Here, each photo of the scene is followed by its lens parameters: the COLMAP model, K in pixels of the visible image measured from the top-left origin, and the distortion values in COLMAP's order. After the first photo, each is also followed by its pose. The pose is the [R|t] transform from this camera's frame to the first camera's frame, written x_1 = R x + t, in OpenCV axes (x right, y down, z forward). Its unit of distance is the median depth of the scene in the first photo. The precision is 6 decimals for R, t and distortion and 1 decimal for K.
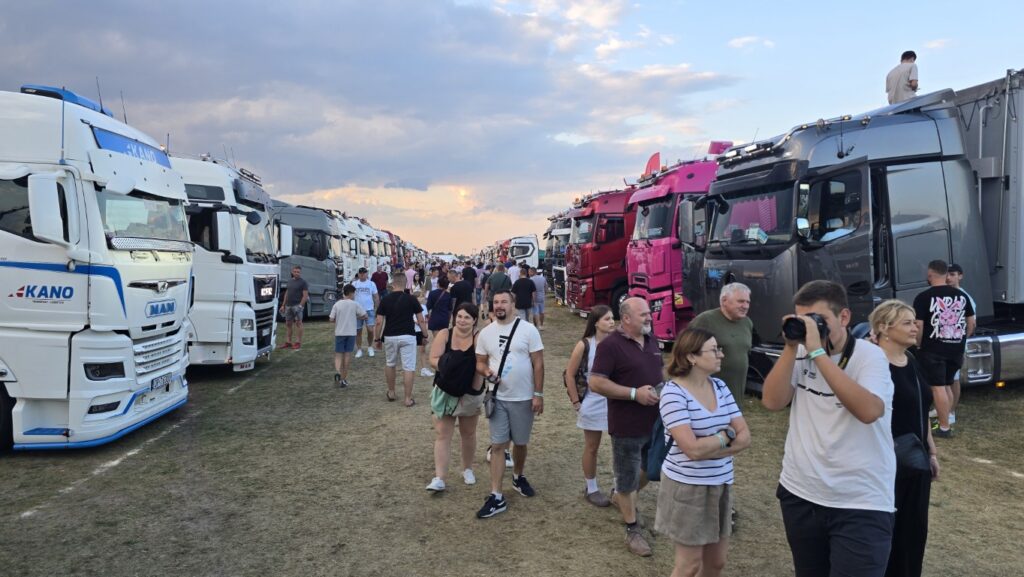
lens RADIAL K [[668.3, 0, 512.4], [0, 668.3, 281.8], [0, 0, 1]] dist [0.002743, 0.002497]
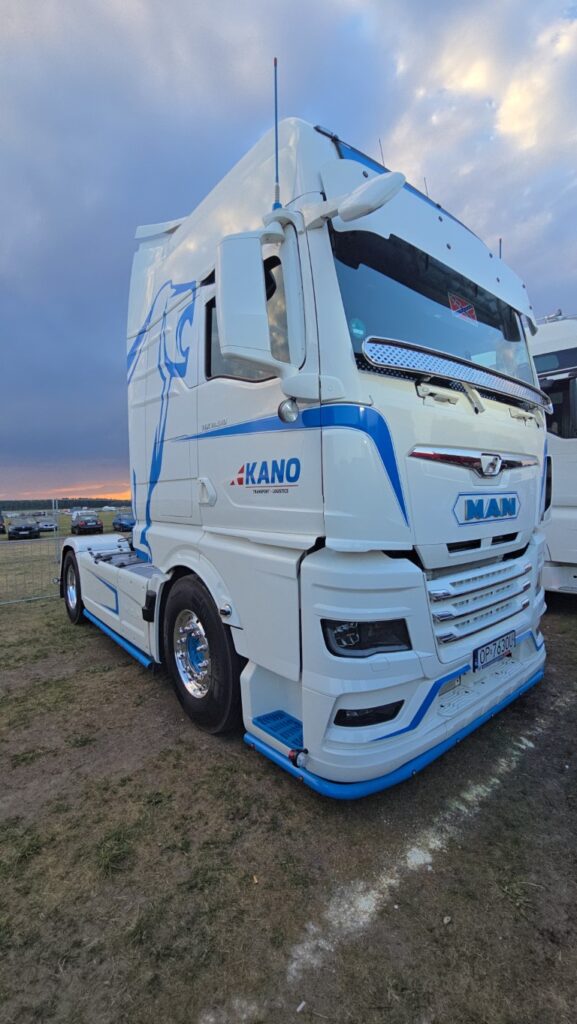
lens RADIAL K [[410.7, 0, 290.1], [0, 410.7, 509.5], [0, 0, 1]] dist [0.008363, 0.000017]
pose [[0.557967, -0.024038, -0.829515, -0.398033], [0.024949, 0.999614, -0.012185, 0.046882], [0.829488, -0.013897, 0.558351, 0.796244]]
